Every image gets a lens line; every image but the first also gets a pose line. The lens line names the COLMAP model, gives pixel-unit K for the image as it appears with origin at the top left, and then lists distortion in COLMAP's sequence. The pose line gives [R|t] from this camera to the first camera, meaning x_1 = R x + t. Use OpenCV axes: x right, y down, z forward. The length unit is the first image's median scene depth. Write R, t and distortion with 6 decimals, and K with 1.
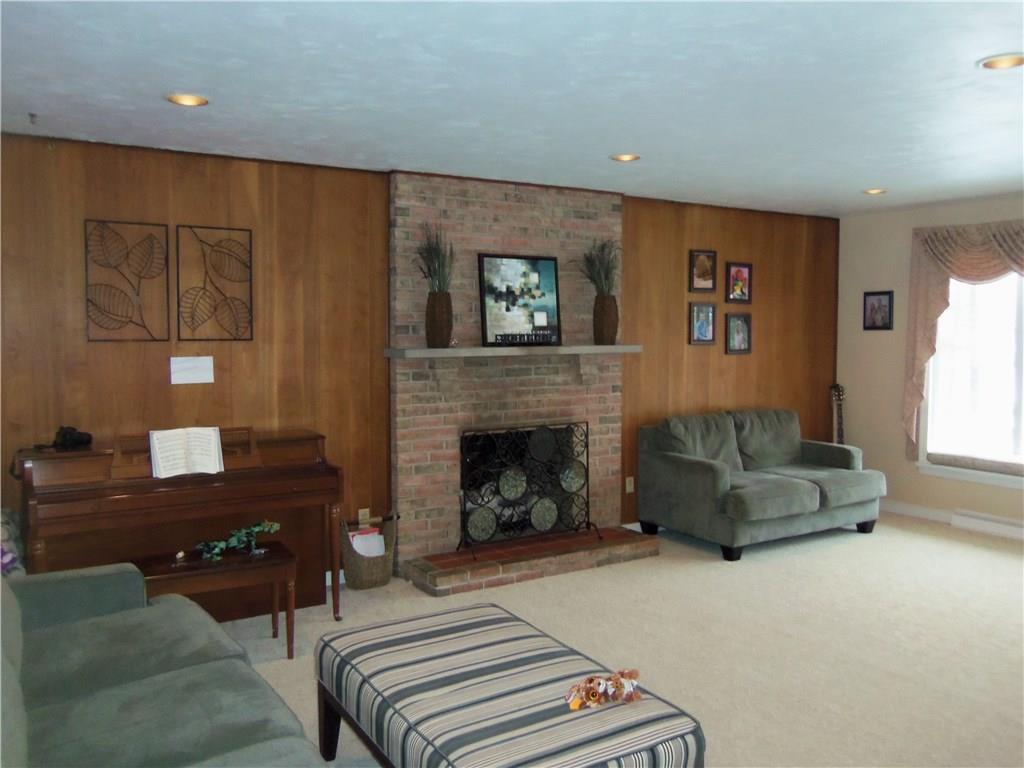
lens RADIAL K [[861.4, 0, 512.7], [0, 861.4, 372.8], [0, 0, 1]] dist [-0.052040, 0.056511]
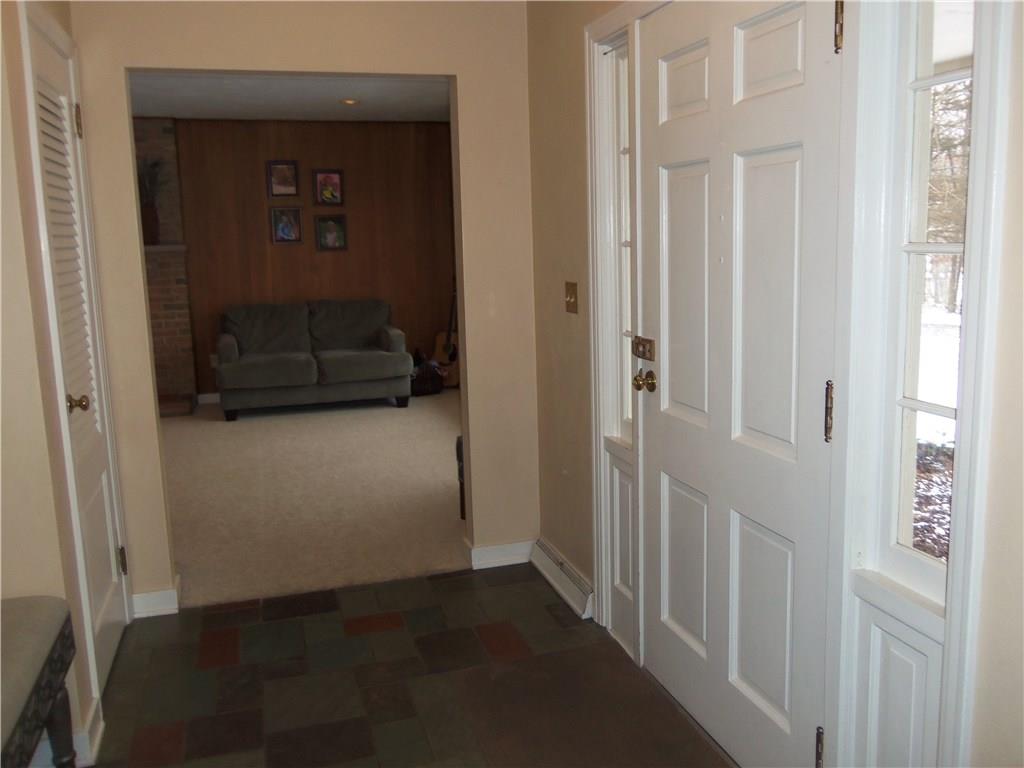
lens RADIAL K [[861.4, 0, 514.8], [0, 861.4, 382.9], [0, 0, 1]] dist [-0.052040, 0.056511]
pose [[0.967486, 0.018784, -0.252225, 0.981233], [0.010109, 0.993569, 0.112772, 0.032650], [0.252722, -0.111655, 0.961075, -0.070791]]
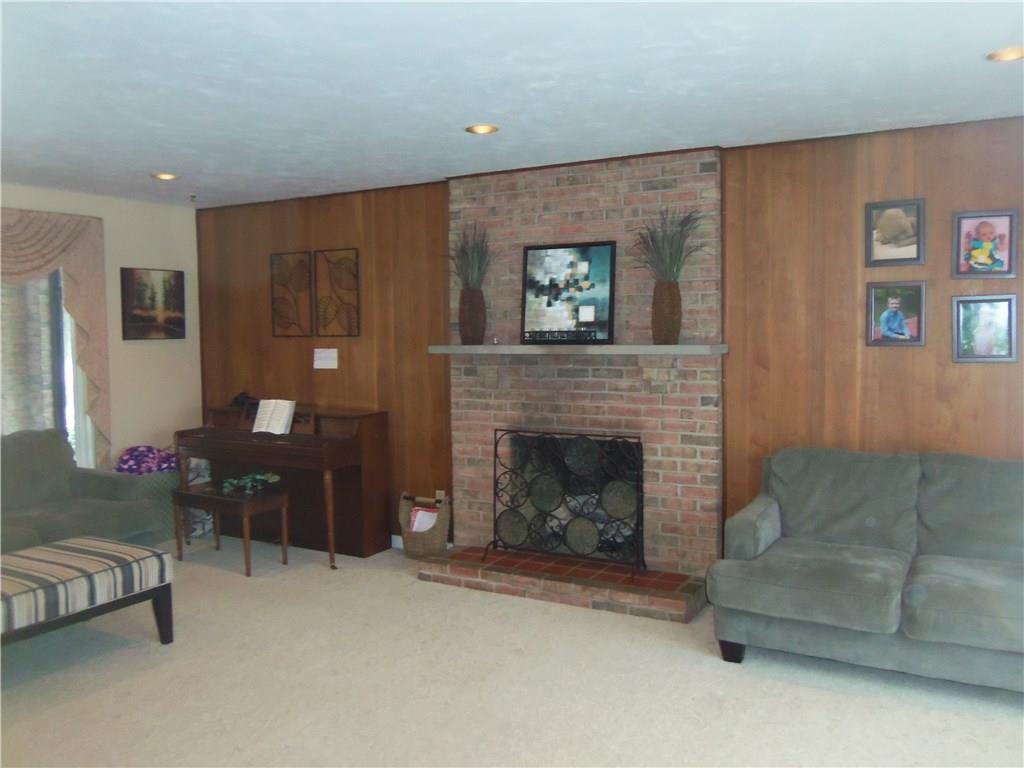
lens RADIAL K [[861.4, 0, 500.8], [0, 861.4, 368.7], [0, 0, 1]] dist [-0.052040, 0.056511]
pose [[0.462168, 0.040487, -0.885868, 0.789678], [-0.033340, 0.999044, 0.028265, -0.029025], [0.886165, 0.016471, 0.463076, 0.526650]]
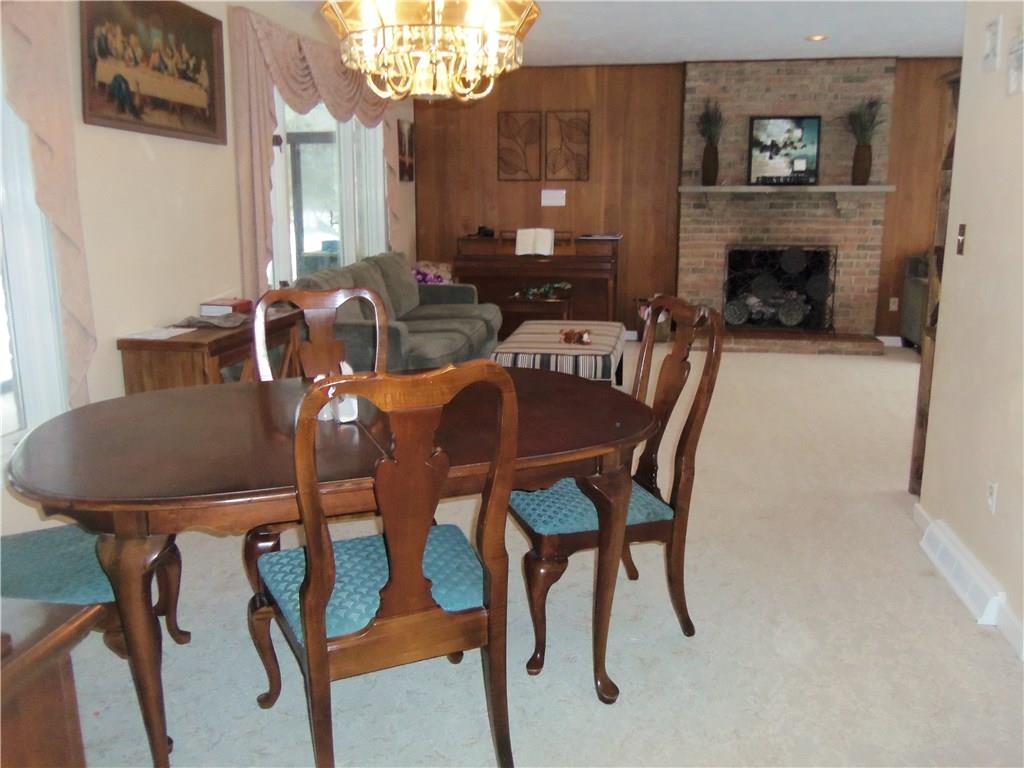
lens RADIAL K [[861.4, 0, 499.2], [0, 861.4, 370.4], [0, 0, 1]] dist [-0.052040, 0.056511]
pose [[0.744438, 0.132801, -0.654351, 0.600192], [-0.033416, 0.986203, 0.162134, 0.051977], [0.666854, -0.098833, 0.738605, -0.311568]]
